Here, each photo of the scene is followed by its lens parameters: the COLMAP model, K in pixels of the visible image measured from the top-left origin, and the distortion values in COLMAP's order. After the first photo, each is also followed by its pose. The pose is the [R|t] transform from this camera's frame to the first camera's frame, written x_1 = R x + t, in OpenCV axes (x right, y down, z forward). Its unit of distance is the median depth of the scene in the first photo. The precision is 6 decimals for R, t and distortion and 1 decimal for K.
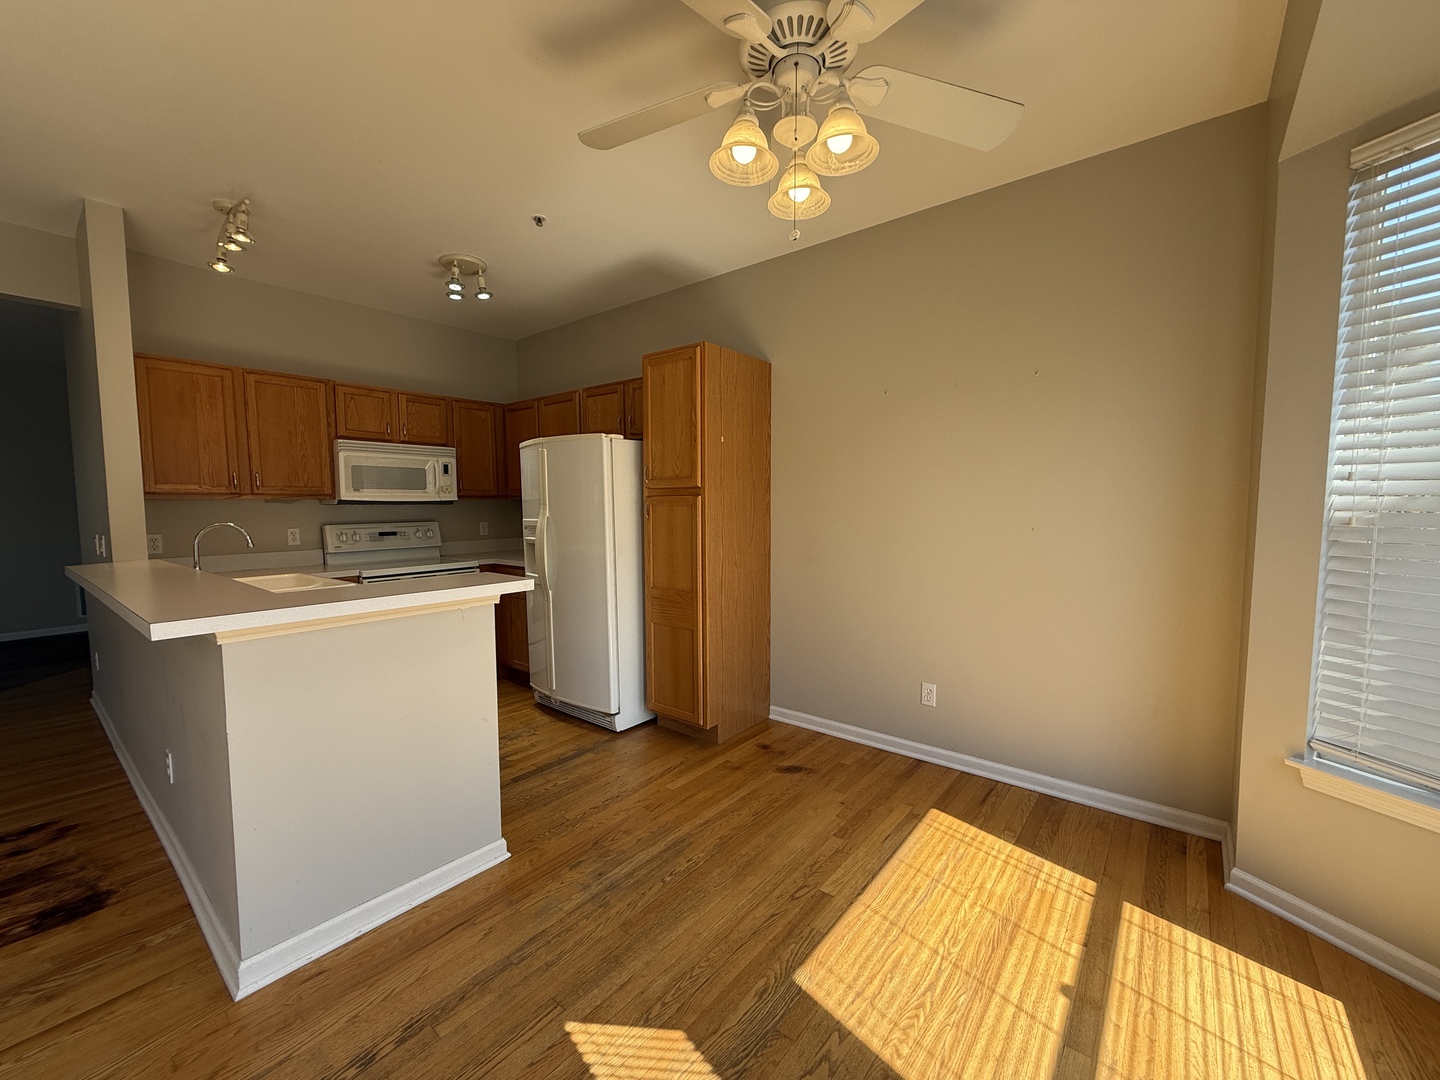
lens RADIAL K [[578.5, 0, 720.0], [0, 578.5, 540.0], [0, 0, 1]] dist [0.001131, 0.000548]
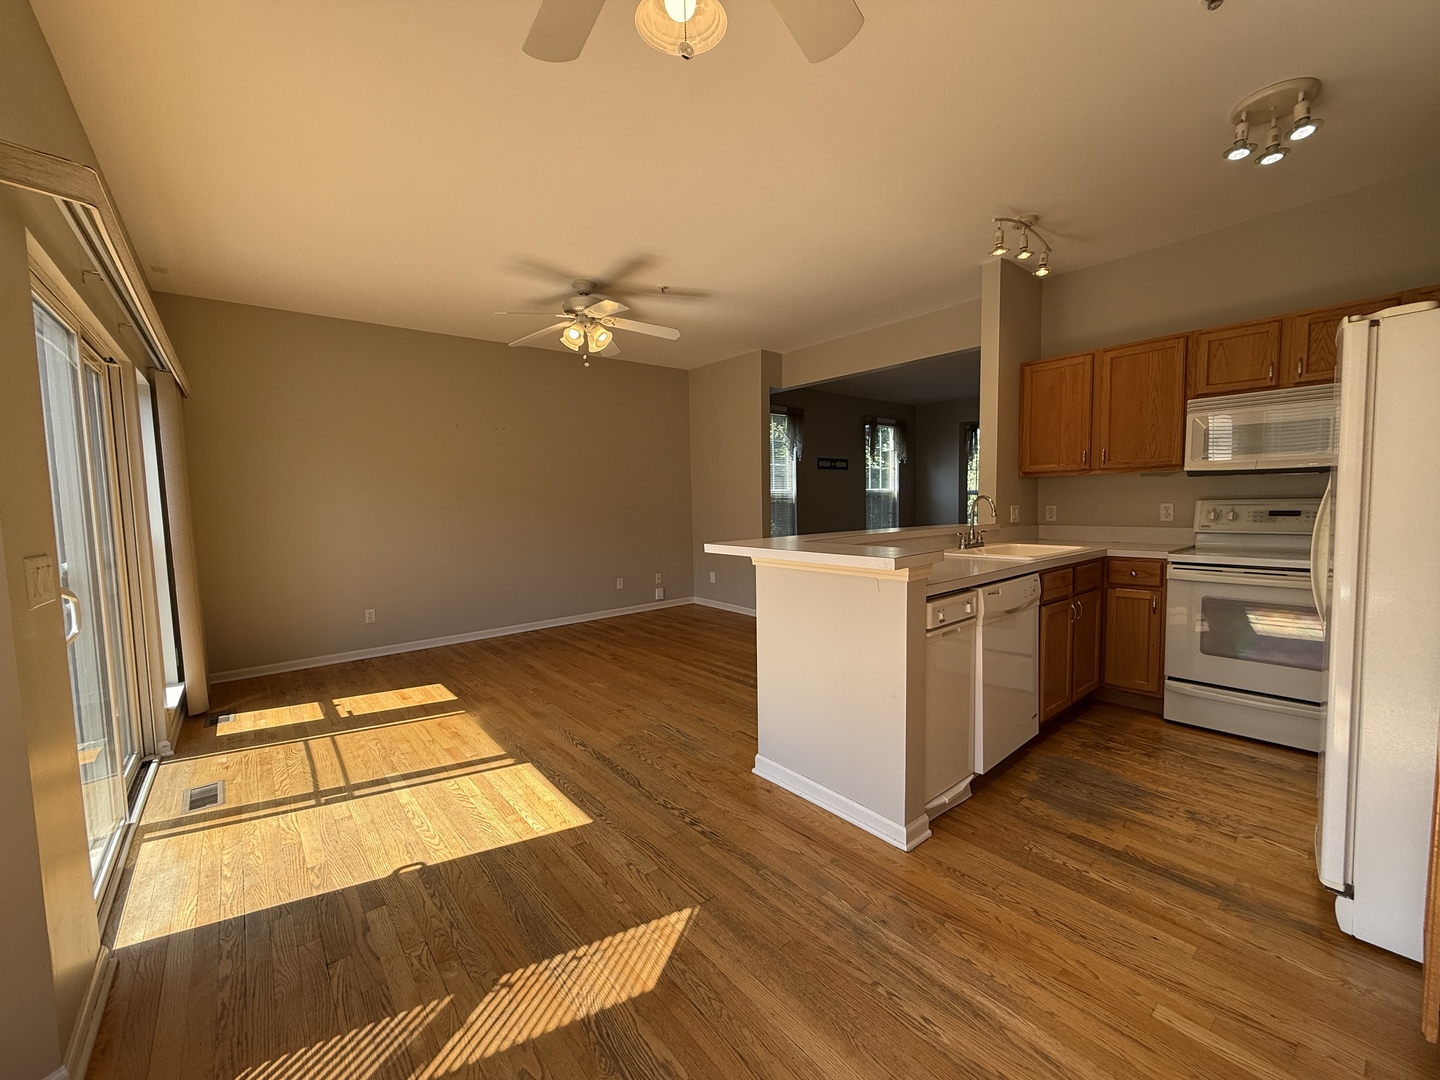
lens RADIAL K [[578.5, 0, 720.0], [0, 578.5, 540.0], [0, 0, 1]] dist [0.001131, 0.000548]
pose [[-0.199560, 0.078764, -0.976715, 0.529601], [-0.039068, 0.995332, 0.088248, -0.025098], [0.979106, 0.055769, -0.195551, 0.789882]]
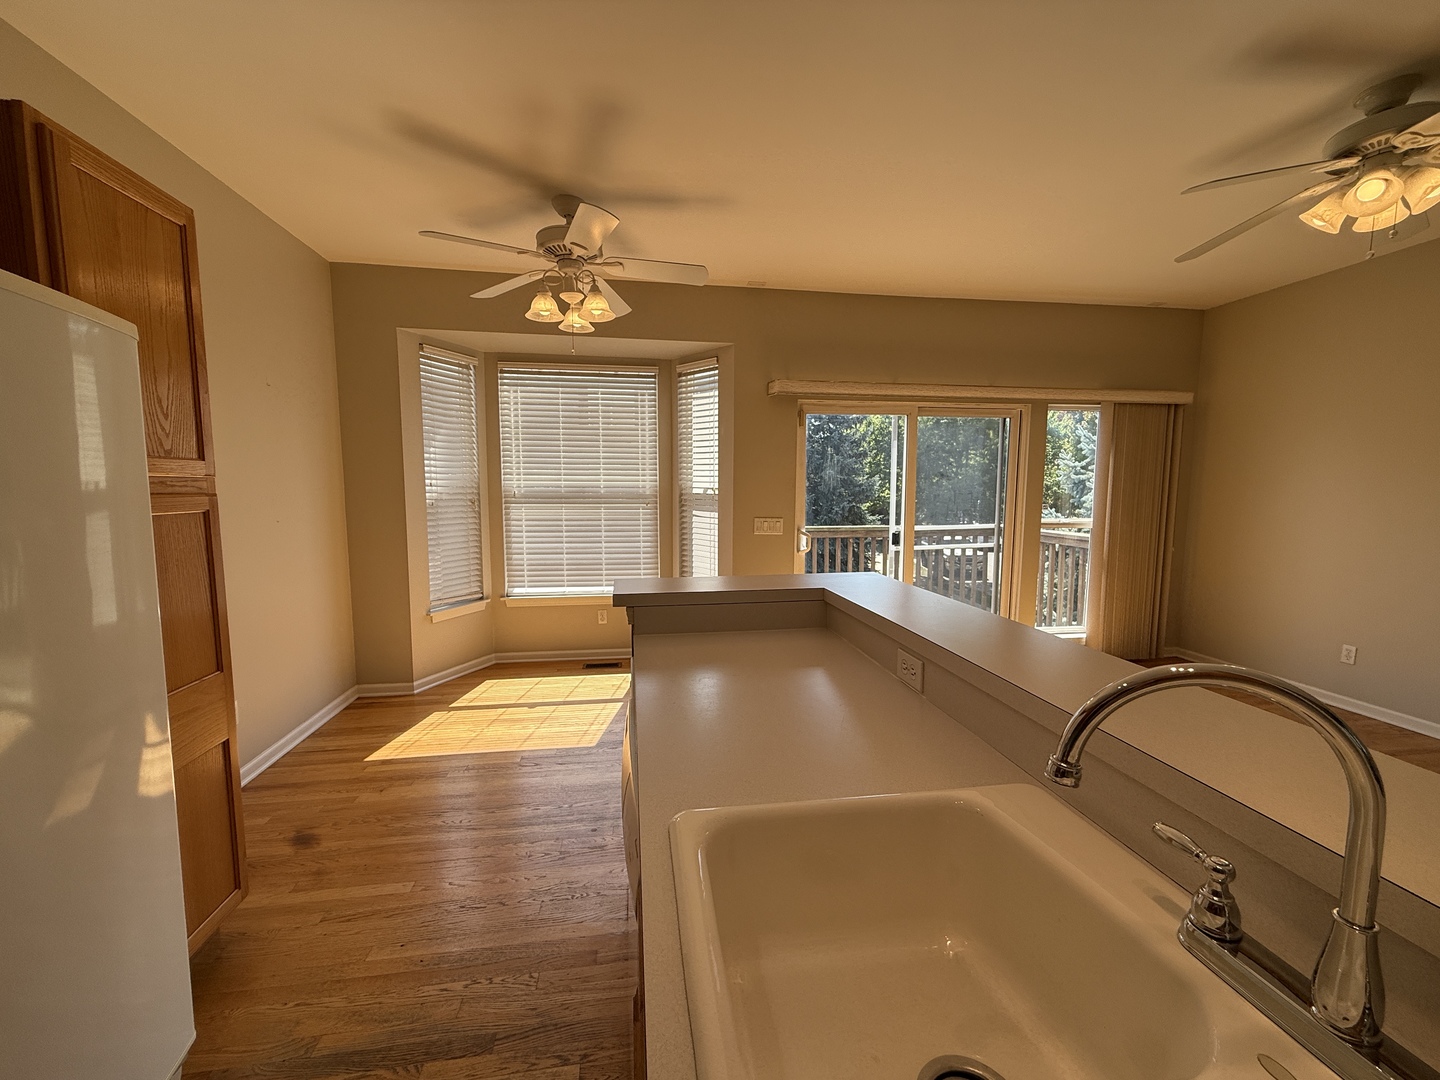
lens RADIAL K [[578.5, 0, 720.0], [0, 578.5, 540.0], [0, 0, 1]] dist [0.001131, 0.000548]
pose [[-0.736902, -0.060005, 0.673331, -0.976988], [0.045161, 0.989458, 0.137601, -0.112555], [-0.674489, 0.131806, -0.726424, 1.383906]]
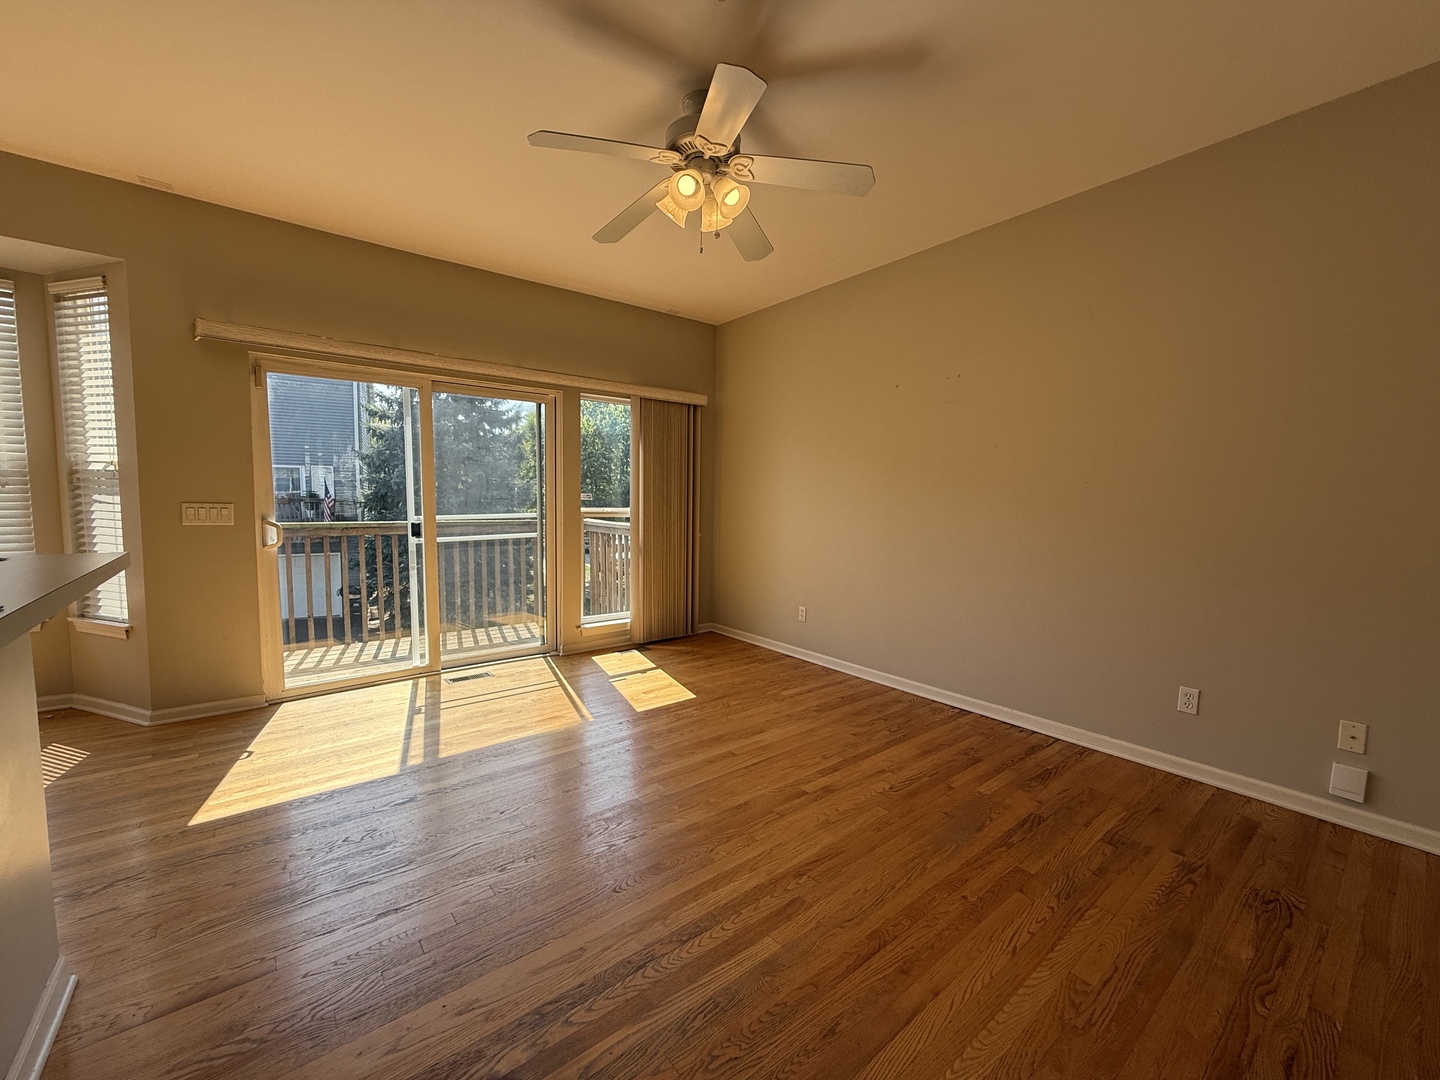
lens RADIAL K [[578.5, 0, 720.0], [0, 578.5, 540.0], [0, 0, 1]] dist [0.001131, 0.000548]
pose [[-0.974716, -0.026433, 0.221879, -1.324665], [0.003994, 0.990759, 0.135577, -0.026106], [-0.223412, 0.133035, -0.965603, 1.044686]]
